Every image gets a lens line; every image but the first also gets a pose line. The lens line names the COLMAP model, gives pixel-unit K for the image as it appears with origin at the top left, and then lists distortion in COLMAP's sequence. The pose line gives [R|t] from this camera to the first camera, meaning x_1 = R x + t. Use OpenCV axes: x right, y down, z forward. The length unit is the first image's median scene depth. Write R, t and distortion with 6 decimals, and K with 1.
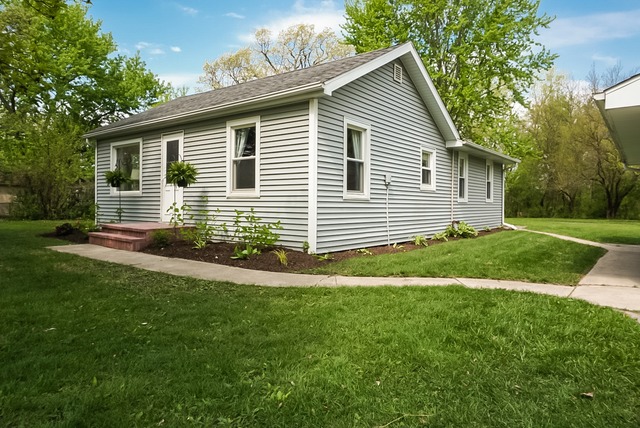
lens RADIAL K [[410.6, 0, 318.6], [0, 410.6, 214.0], [0, 0, 1]] dist [-0.022055, 0.004352]
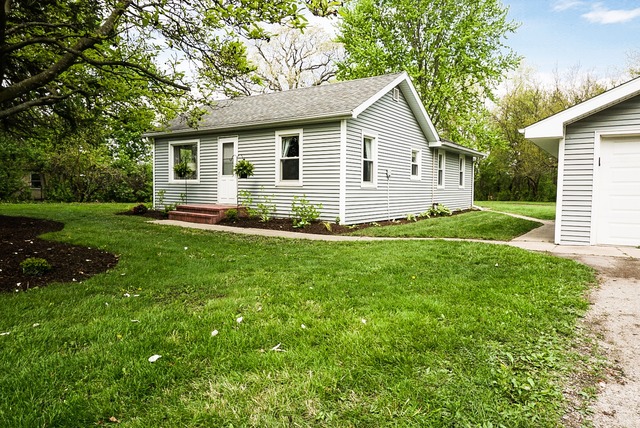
lens RADIAL K [[410.6, 0, 322.4], [0, 410.6, 212.6], [0, 0, 1]] dist [-0.022055, 0.004352]
pose [[0.997930, -0.001650, 0.064294, -0.132225], [-0.000756, 0.999301, 0.037373, -0.001823], [-0.064311, -0.037344, 0.997231, -0.339469]]
